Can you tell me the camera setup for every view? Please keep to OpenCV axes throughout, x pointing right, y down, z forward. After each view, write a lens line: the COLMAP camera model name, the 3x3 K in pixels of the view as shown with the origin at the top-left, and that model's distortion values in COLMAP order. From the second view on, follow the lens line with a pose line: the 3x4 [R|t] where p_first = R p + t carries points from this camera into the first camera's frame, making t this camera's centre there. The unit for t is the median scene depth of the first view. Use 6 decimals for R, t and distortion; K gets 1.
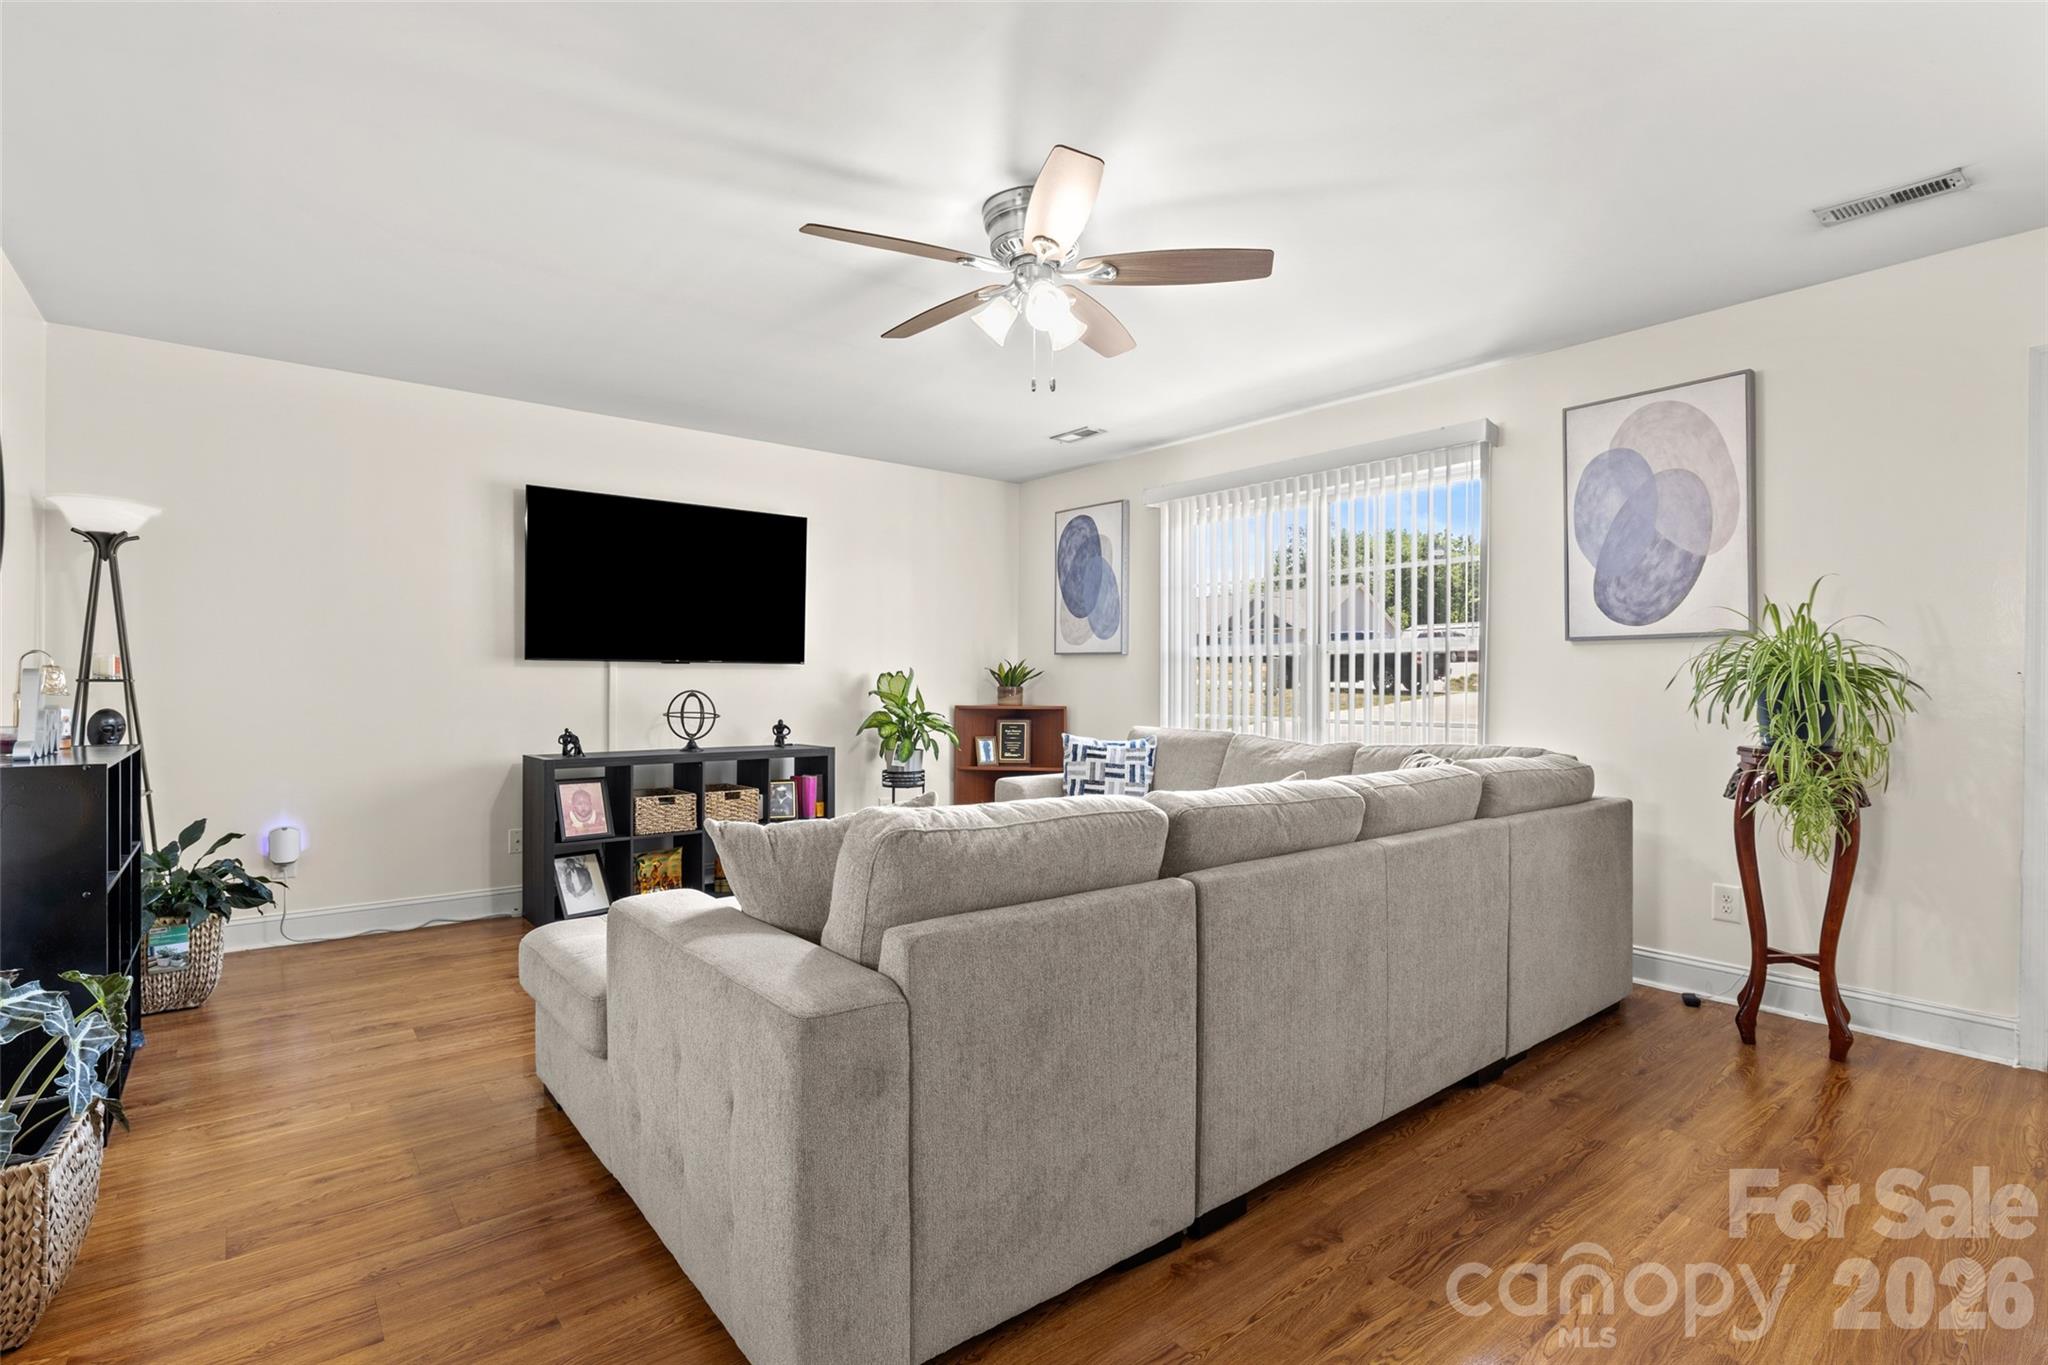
lens RADIAL K [[966.8, 0, 1031.1], [0, 966.8, 686.0], [0, 0, 1]] dist [-0.004059, 0.000227]
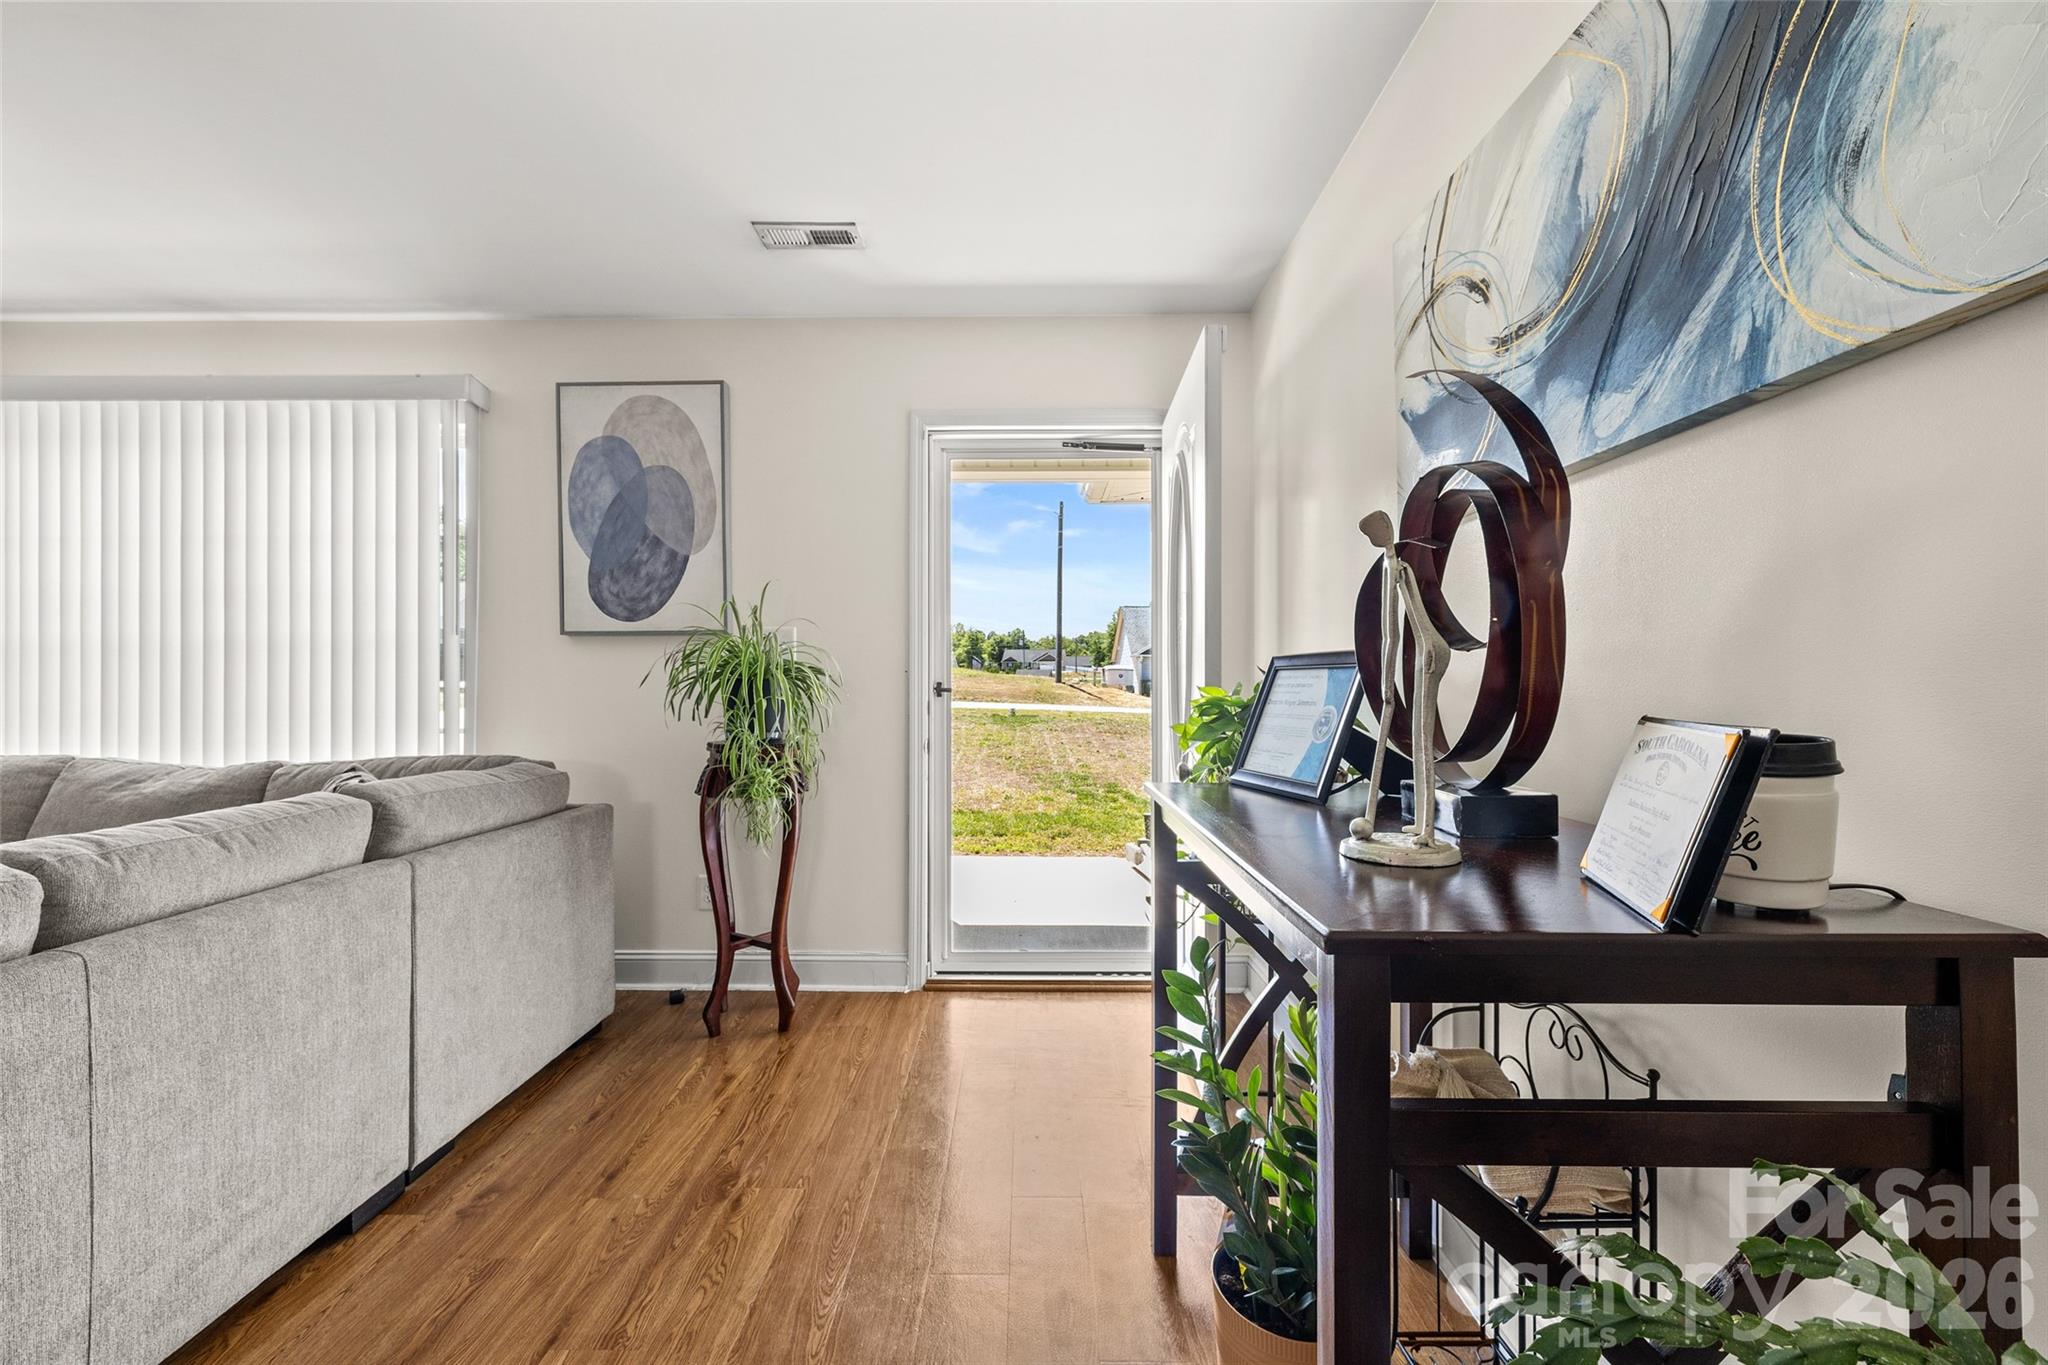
lens RADIAL K [[877.2, 0, 1030.7], [0, 877.2, 683.9], [0, 0, 1]] dist [0.002426, -0.000003]
pose [[0.626717, -0.004280, 0.779235, 0.203872], [0.004815, 0.999987, 0.001620, 0.000899], [-0.779232, 0.002737, 0.626729, 0.139249]]
